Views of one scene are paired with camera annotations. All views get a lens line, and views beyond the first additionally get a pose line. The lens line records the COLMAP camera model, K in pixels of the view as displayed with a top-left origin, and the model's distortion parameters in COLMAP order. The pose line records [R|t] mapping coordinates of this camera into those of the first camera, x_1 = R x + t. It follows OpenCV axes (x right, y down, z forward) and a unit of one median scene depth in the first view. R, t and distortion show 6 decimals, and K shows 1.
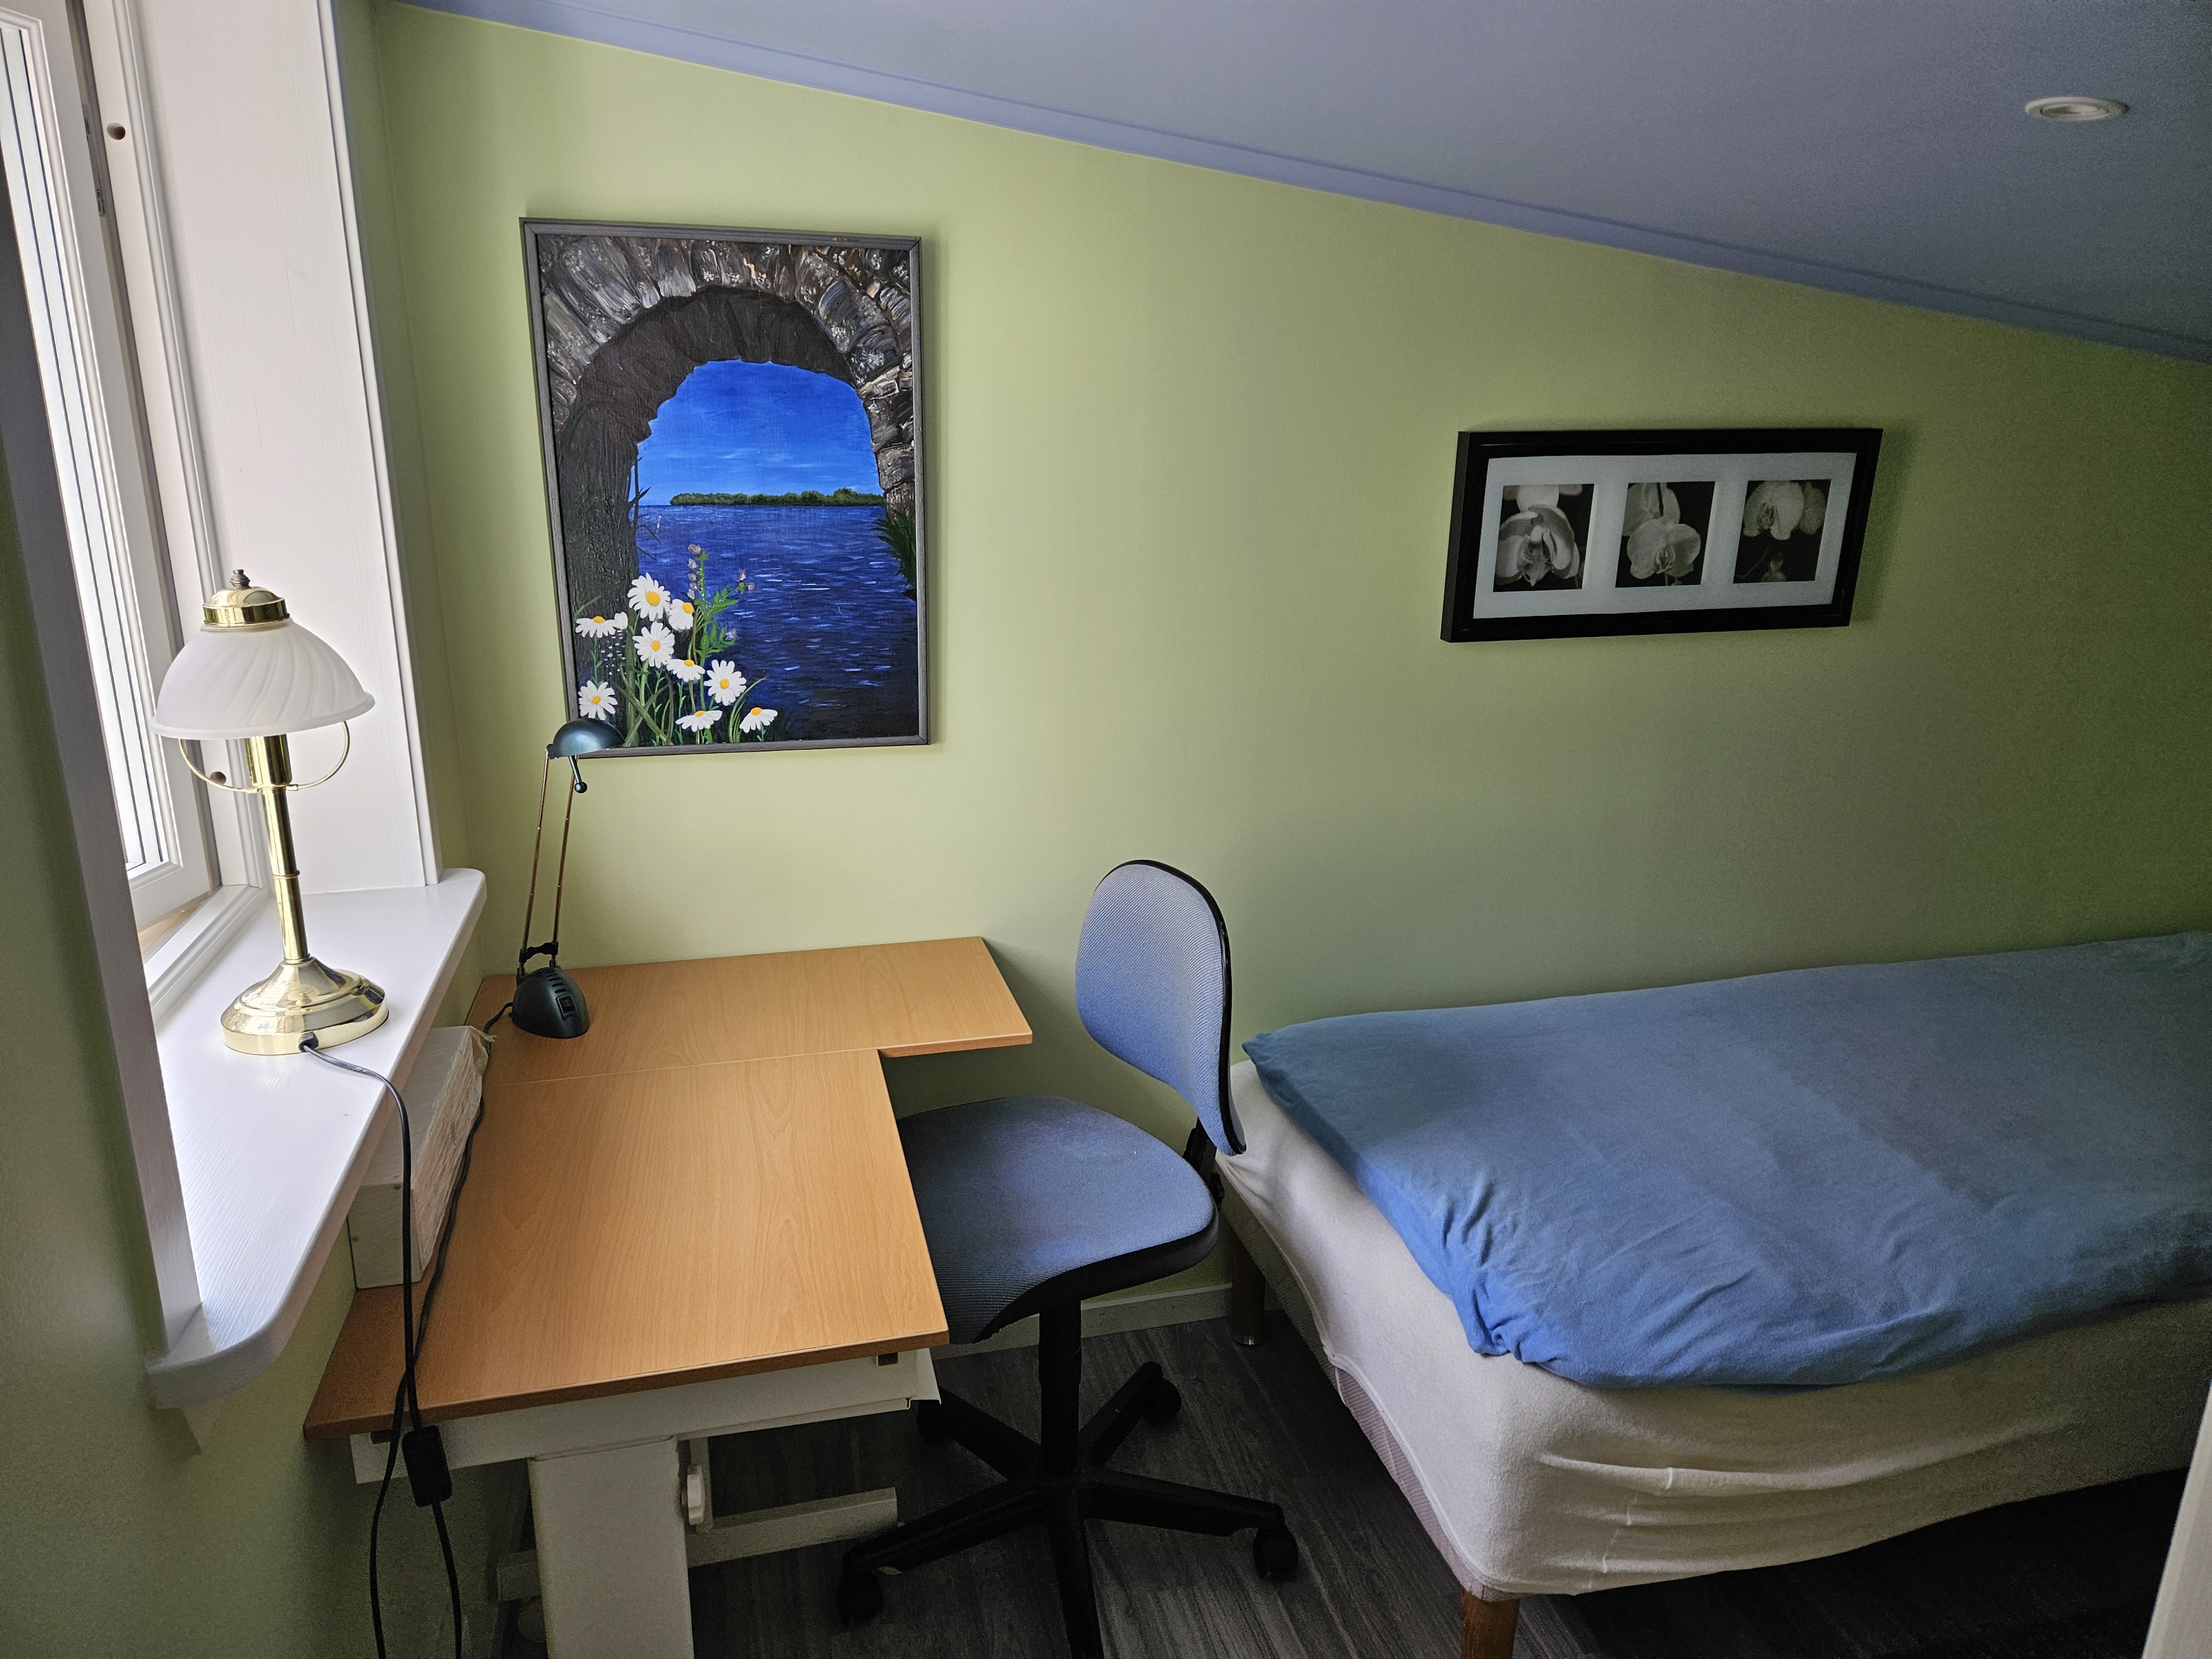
lens RADIAL K [[1452.7, 0, 1114.9], [0, 1452.7, 829.0], [0, 0, 1]] dist [0.065237, -0.065258]
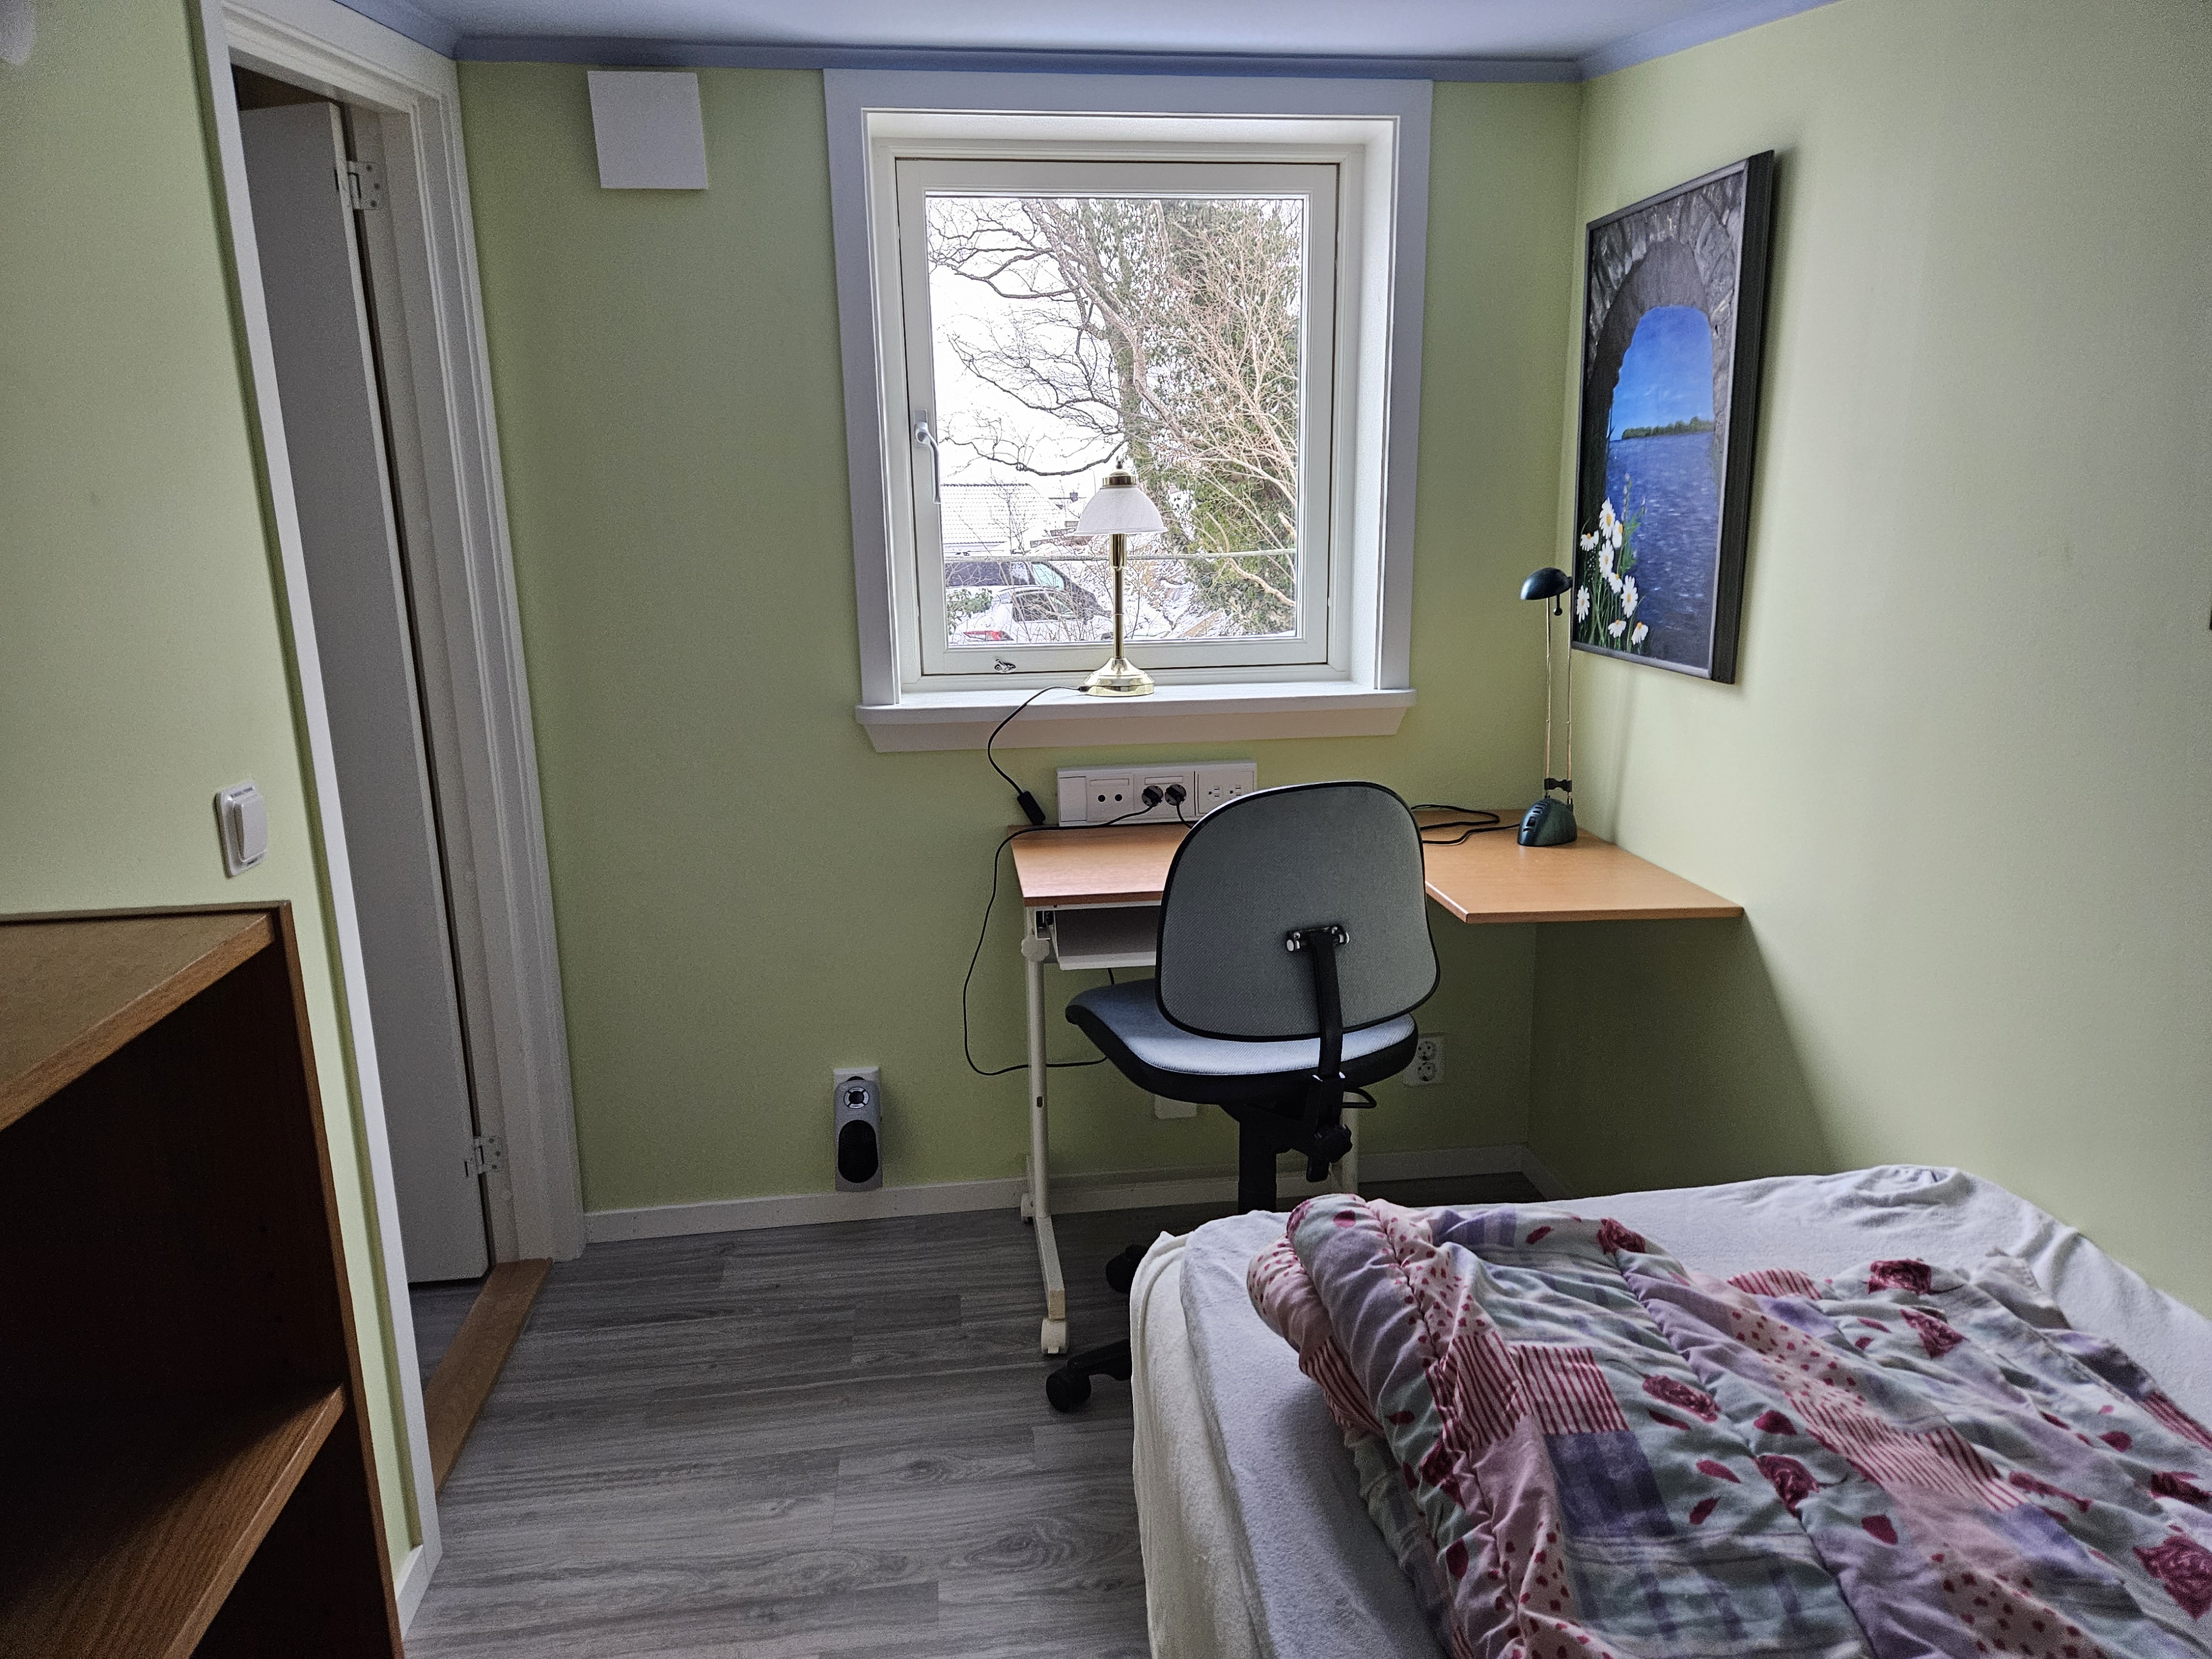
lens RADIAL K [[1452.7, 0, 1097.1], [0, 1452.7, 840.2], [0, 0, 1]] dist [0.065237, -0.065258]
pose [[-0.144768, 0.211878, -0.966514, 0.955503], [-0.261752, 0.933805, 0.243914, -0.094798], [0.954216, 0.288298, -0.079725, 0.763628]]
